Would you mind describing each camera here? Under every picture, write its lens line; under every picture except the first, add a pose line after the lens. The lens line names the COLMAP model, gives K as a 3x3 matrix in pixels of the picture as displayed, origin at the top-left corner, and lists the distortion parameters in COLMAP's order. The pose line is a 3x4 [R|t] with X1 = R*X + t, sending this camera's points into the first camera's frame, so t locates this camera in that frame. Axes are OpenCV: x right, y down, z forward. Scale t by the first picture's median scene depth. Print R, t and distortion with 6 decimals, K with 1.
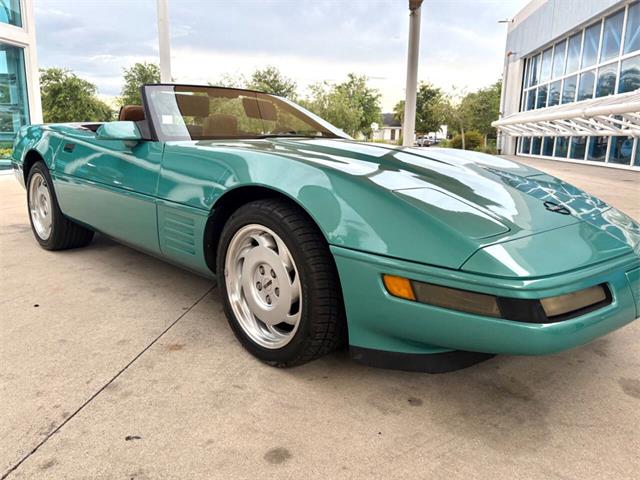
lens RADIAL K [[496.0, 0, 313.0], [0, 496.0, 232.4], [0, 0, 1]] dist [0.051152, -0.051901]
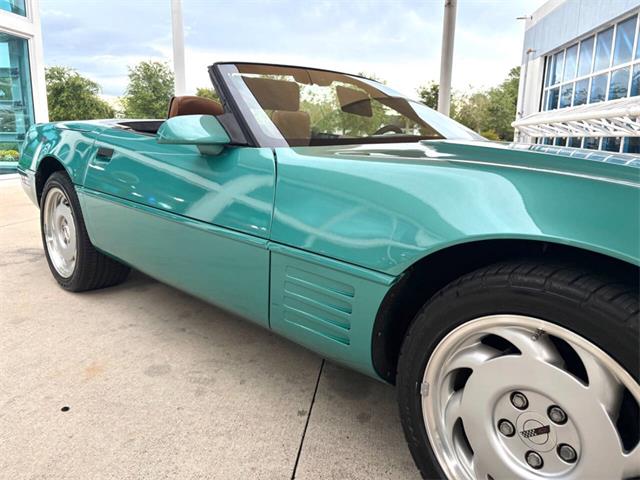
lens RADIAL K [[496.0, 0, 313.0], [0, 496.0, 232.4], [0, 0, 1]] dist [0.051152, -0.051901]
pose [[1.000000, 0.000679, -0.000138, -0.167082], [-0.000679, 0.999999, -0.001223, -0.050771], [0.000137, 0.001223, 0.999999, 0.257309]]
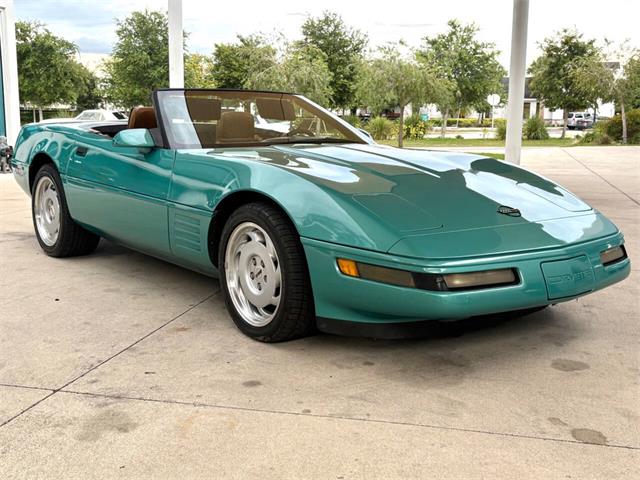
lens RADIAL K [[791.8, 0, 320.0], [0, 791.8, 240.0], [0, 0, 1]] dist [0.136866, -0.430536]
pose [[0.994792, 0.012264, -0.101181, 0.129214], [-0.015568, 0.999369, -0.031930, 0.043721], [0.100726, 0.033339, 0.994355, -0.459231]]
